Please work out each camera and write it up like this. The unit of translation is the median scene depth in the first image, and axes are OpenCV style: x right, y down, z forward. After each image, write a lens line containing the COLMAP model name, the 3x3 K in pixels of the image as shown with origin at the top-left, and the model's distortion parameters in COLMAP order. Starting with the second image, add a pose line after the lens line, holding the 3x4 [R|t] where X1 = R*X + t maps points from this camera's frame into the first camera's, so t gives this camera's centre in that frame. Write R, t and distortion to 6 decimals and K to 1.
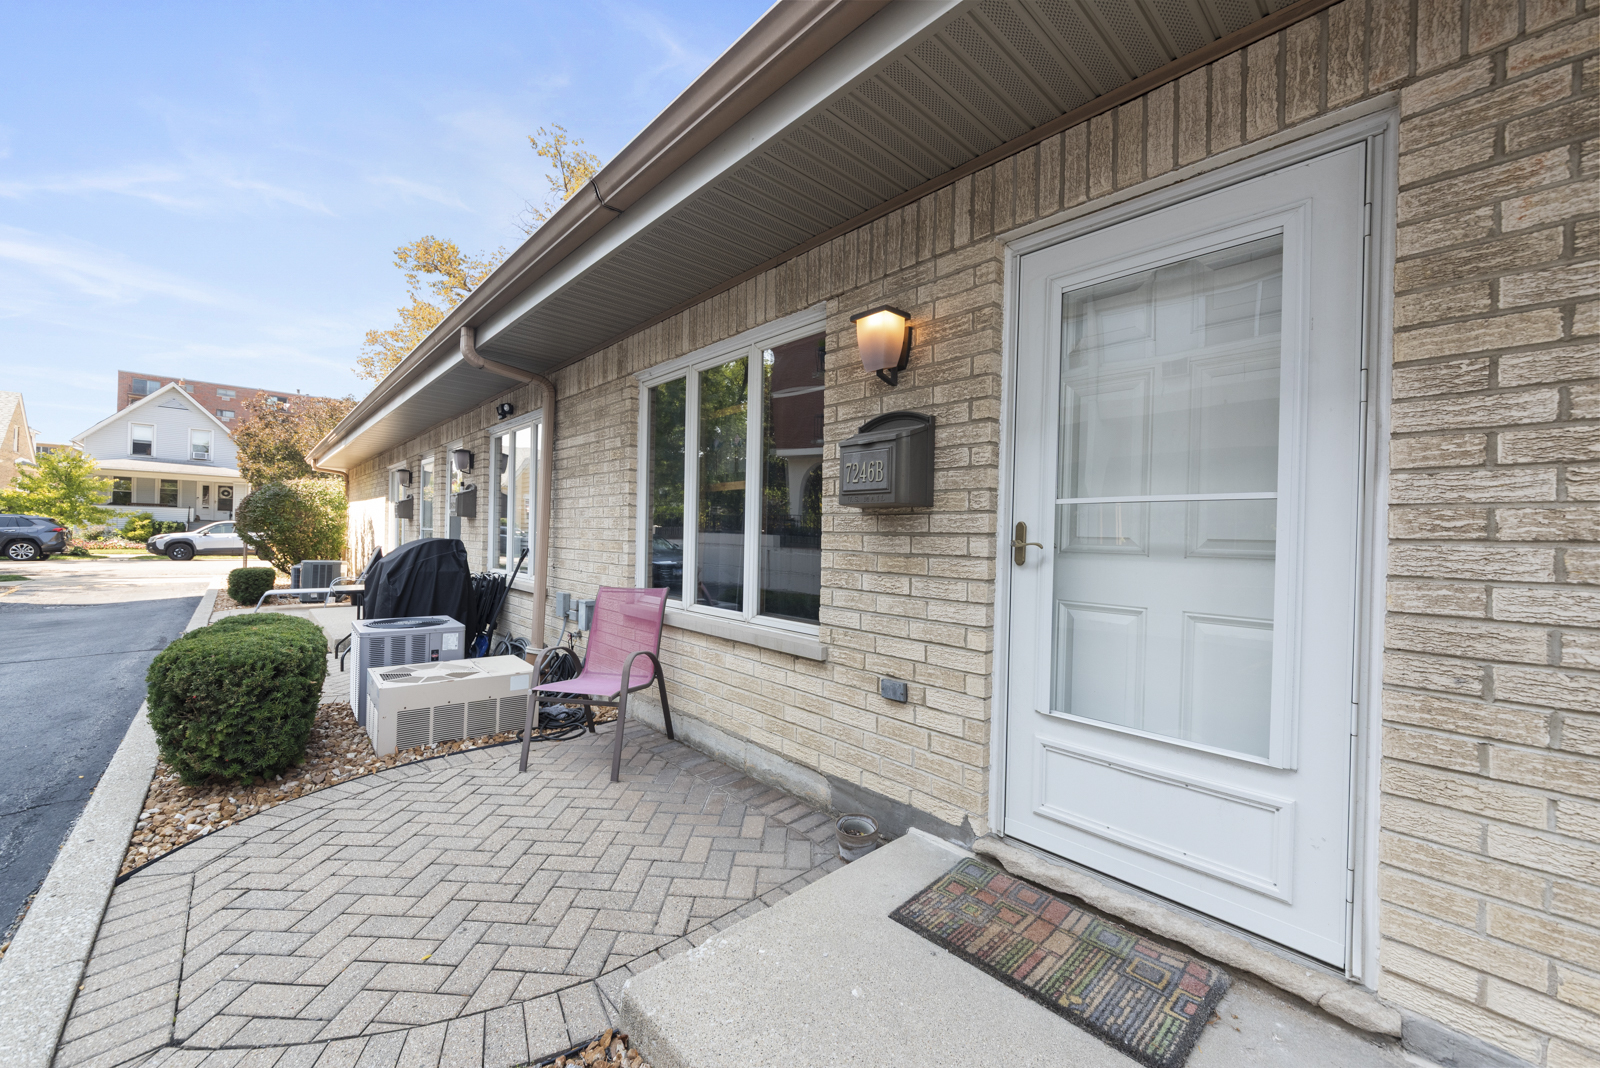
lens RADIAL K [[612.7, 0, 800.0], [0, 612.7, 534.0], [0, 0, 1]] dist [-0.002570, -0.000108]
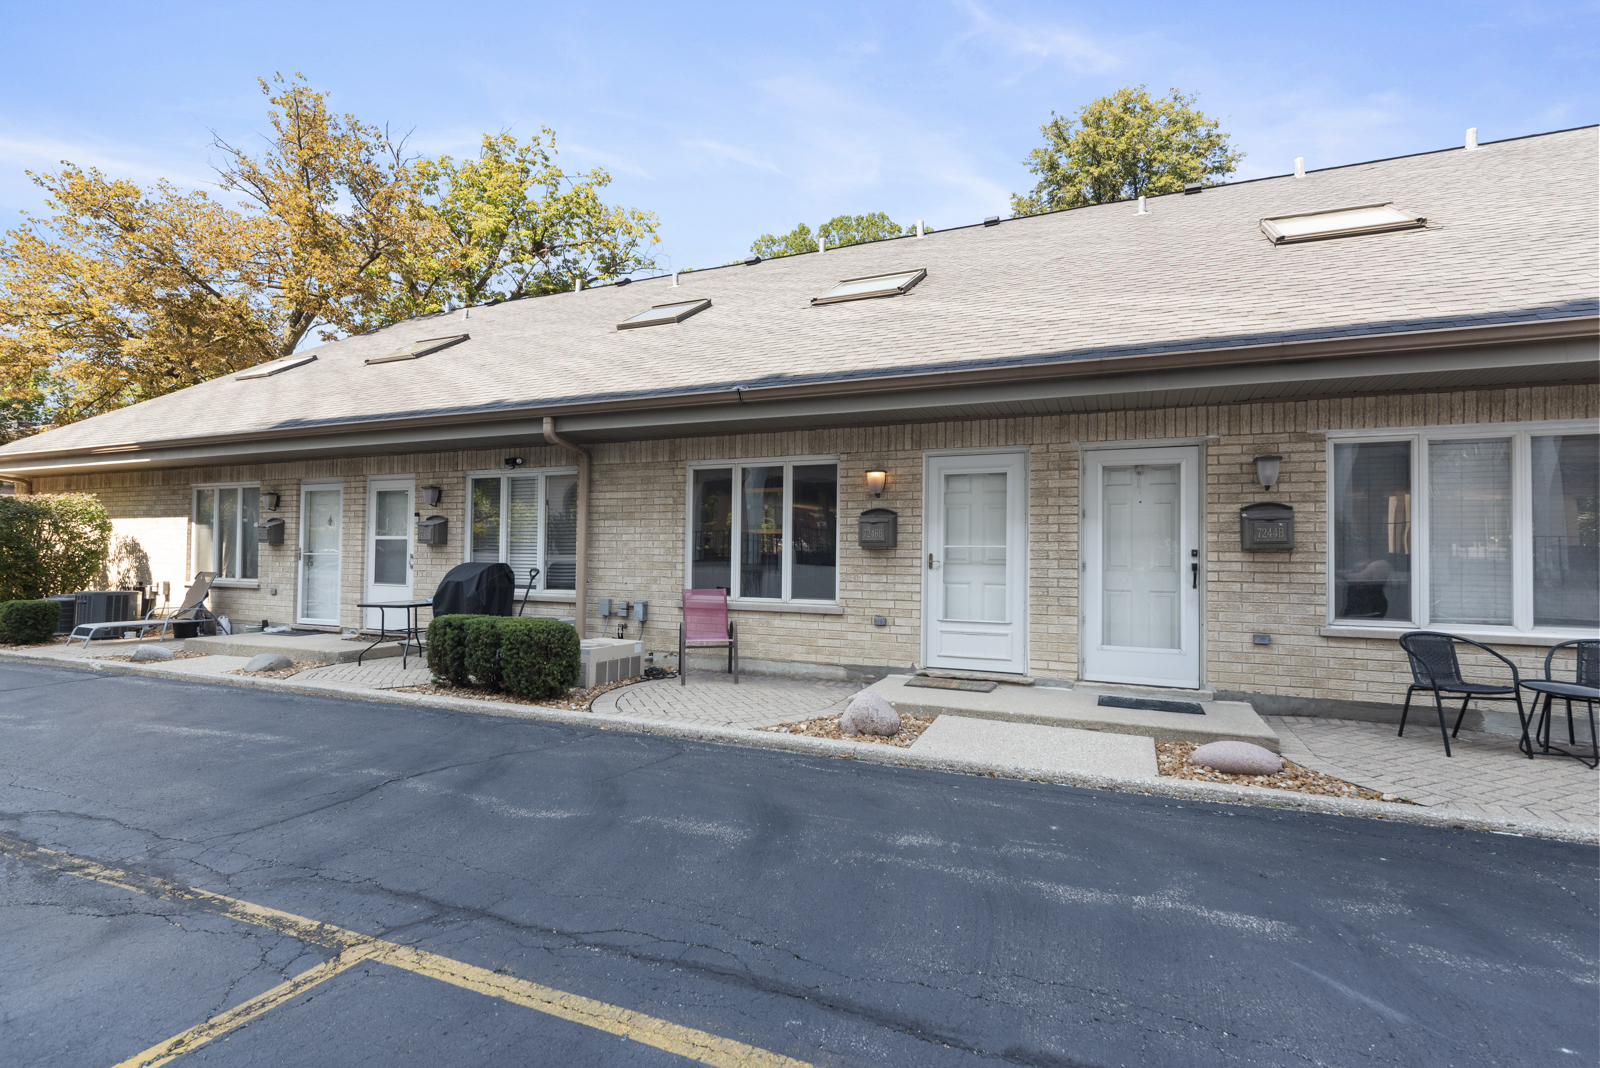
lens RADIAL K [[769.5, 0, 800.0], [0, 769.5, 534.0], [0, 0, 1]] dist [-0.001426, -0.000279]
pose [[0.914949, -0.000742, 0.403569, -1.411108], [0.008504, 0.999812, -0.017443, -0.045766], [-0.403480, 0.019391, 0.914783, -1.734328]]
